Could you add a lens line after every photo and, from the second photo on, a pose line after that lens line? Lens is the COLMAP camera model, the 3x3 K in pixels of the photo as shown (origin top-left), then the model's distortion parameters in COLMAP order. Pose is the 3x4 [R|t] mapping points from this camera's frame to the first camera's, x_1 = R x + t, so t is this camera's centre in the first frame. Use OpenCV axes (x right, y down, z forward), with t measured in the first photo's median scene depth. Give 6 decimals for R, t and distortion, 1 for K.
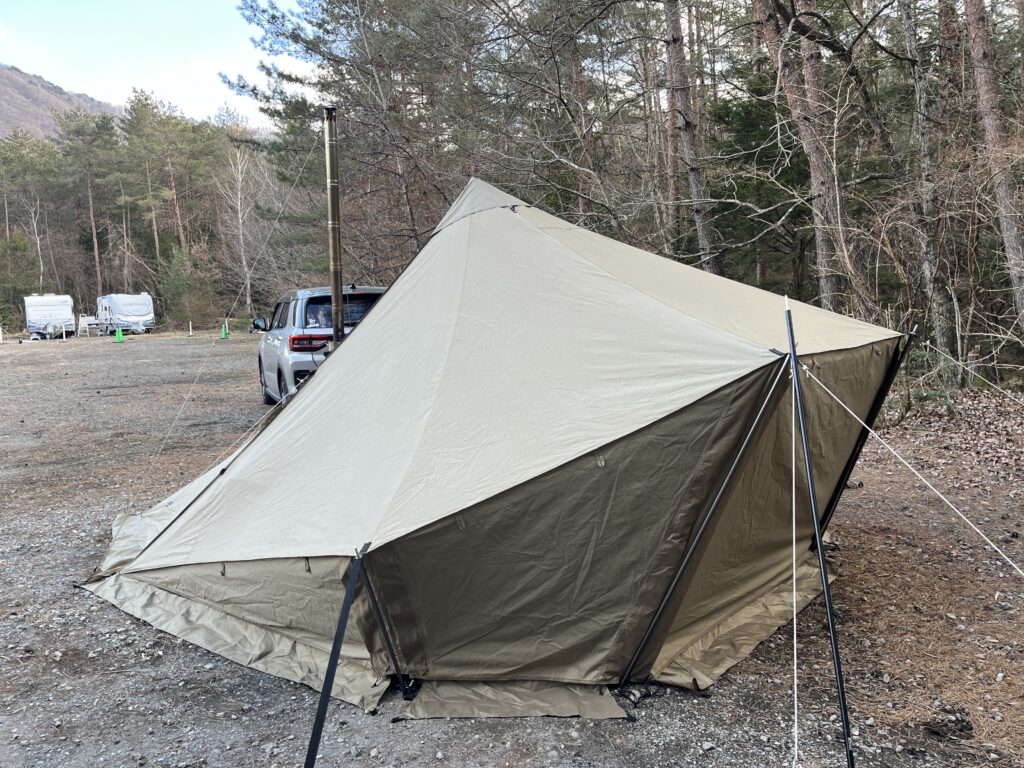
lens RADIAL K [[779.0, 0, 517.4], [0, 779.0, 388.4], [0, 0, 1]] dist [0.038121, -0.078524]
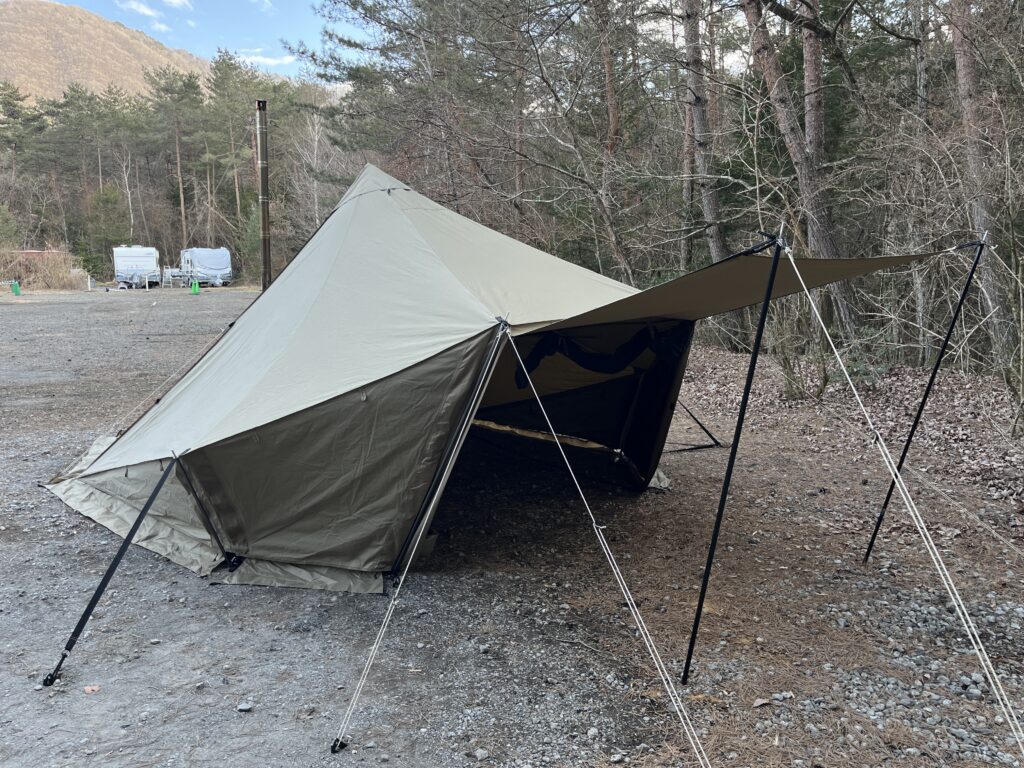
lens RADIAL K [[779.0, 0, 511.6], [0, 779.0, 389.3], [0, 0, 1]] dist [0.038121, -0.078524]
pose [[0.993946, 0.049269, -0.098207, 0.089362], [-0.044781, 0.997872, 0.047395, 0.001347], [0.100333, -0.042710, 0.994037, -0.050354]]
